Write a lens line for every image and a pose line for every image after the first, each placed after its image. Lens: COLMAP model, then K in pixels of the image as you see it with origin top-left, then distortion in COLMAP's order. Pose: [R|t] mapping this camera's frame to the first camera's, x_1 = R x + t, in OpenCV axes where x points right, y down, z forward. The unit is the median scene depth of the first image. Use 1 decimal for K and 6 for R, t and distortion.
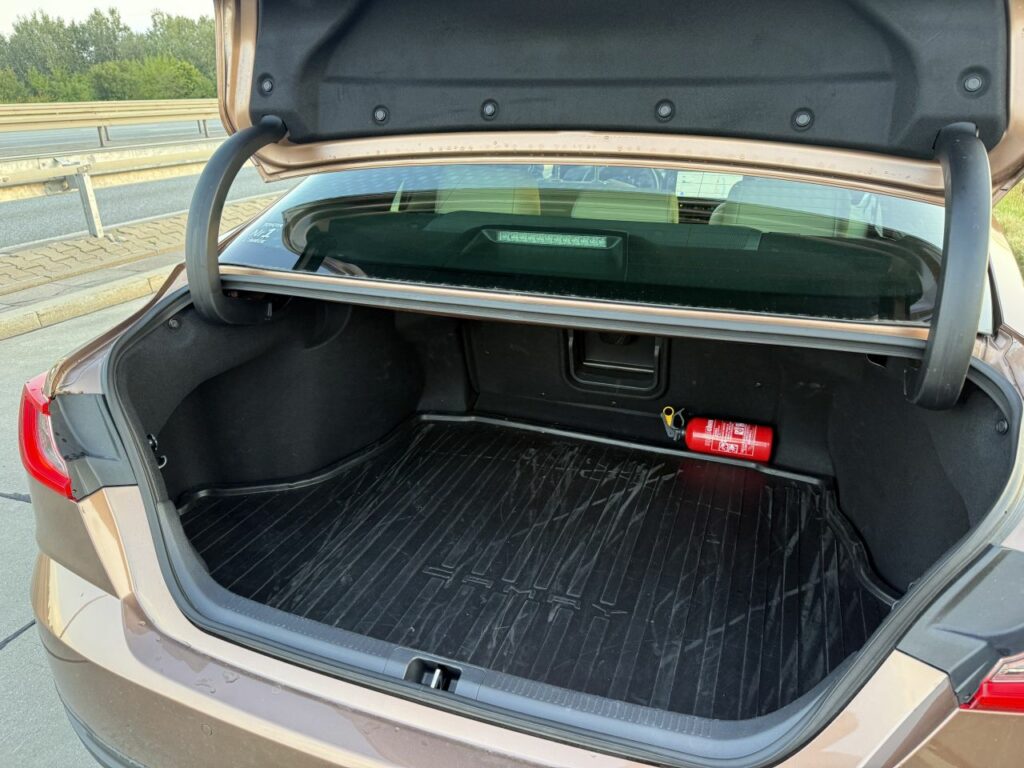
lens RADIAL K [[736.1, 0, 512.0], [0, 736.1, 384.0], [0, 0, 1]] dist [0.002222, -0.003498]
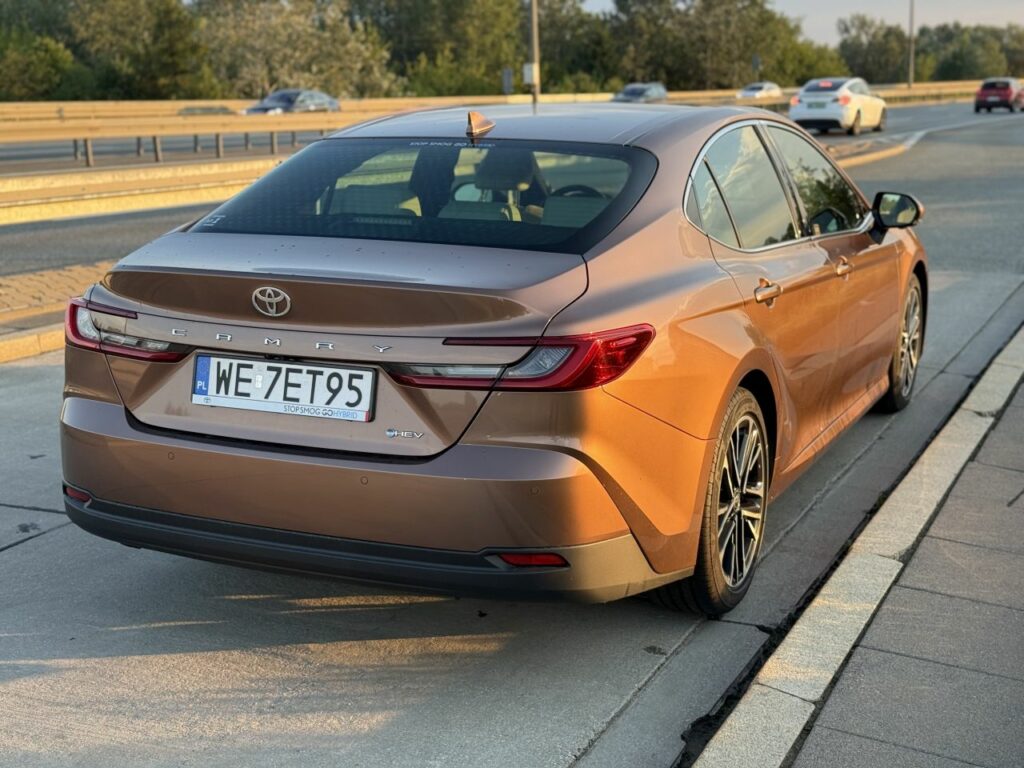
lens RADIAL K [[1451.2, 0, 512.0], [0, 1451.2, 384.0], [0, 0, 1]] dist [0.029018, 0.032501]
pose [[0.996417, 0.026125, -0.080437, 0.110643], [-0.040140, 0.983231, -0.177894, 0.133897], [0.074441, 0.180486, 0.980757, -0.388699]]
